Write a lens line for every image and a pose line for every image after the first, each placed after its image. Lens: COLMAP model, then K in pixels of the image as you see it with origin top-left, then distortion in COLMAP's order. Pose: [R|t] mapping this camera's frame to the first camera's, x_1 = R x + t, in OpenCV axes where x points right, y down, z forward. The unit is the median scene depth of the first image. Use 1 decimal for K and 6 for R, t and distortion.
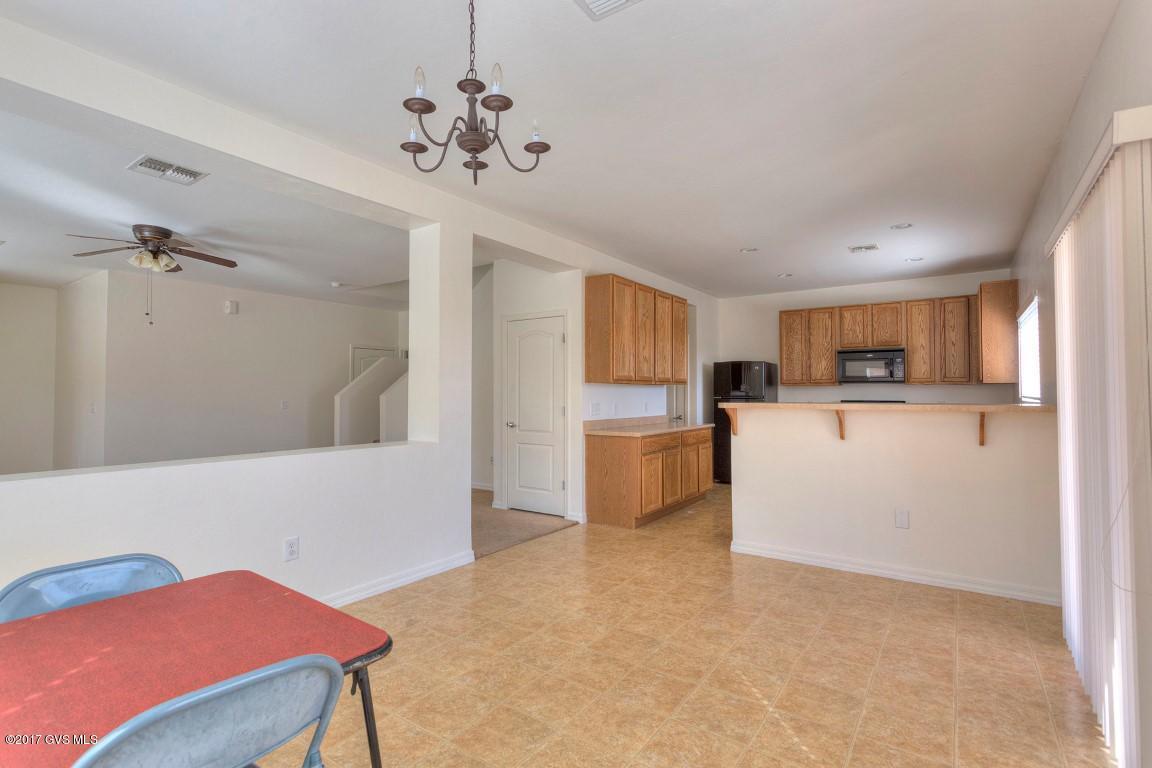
lens RADIAL K [[560.0, 0, 576.0], [0, 560.0, 384.0], [0, 0, 1]] dist [-0.000942, -0.000055]
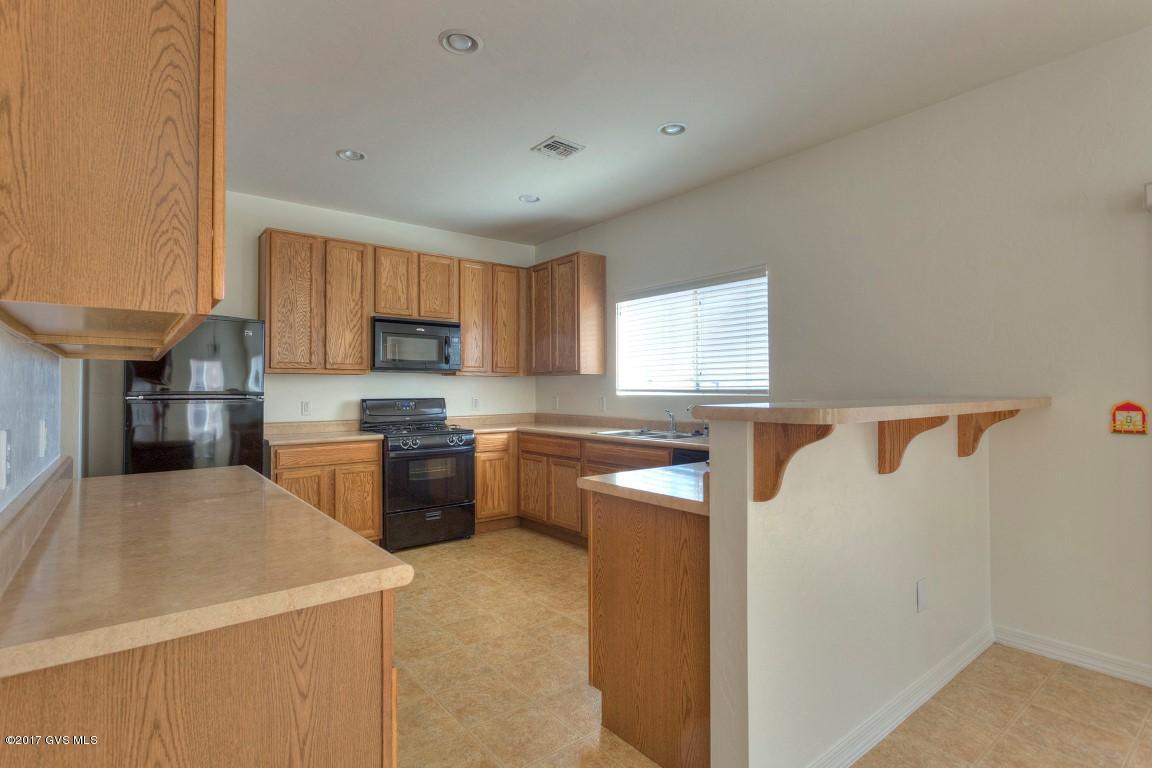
lens RADIAL K [[560.0, 0, 576.0], [0, 560.0, 384.0], [0, 0, 1]] dist [-0.000942, -0.000055]
pose [[0.282185, -0.002719, 0.959356, -0.056393], [-0.019525, 0.999773, 0.008577, 0.003697], [-0.959161, -0.021152, 0.282067, 0.616665]]
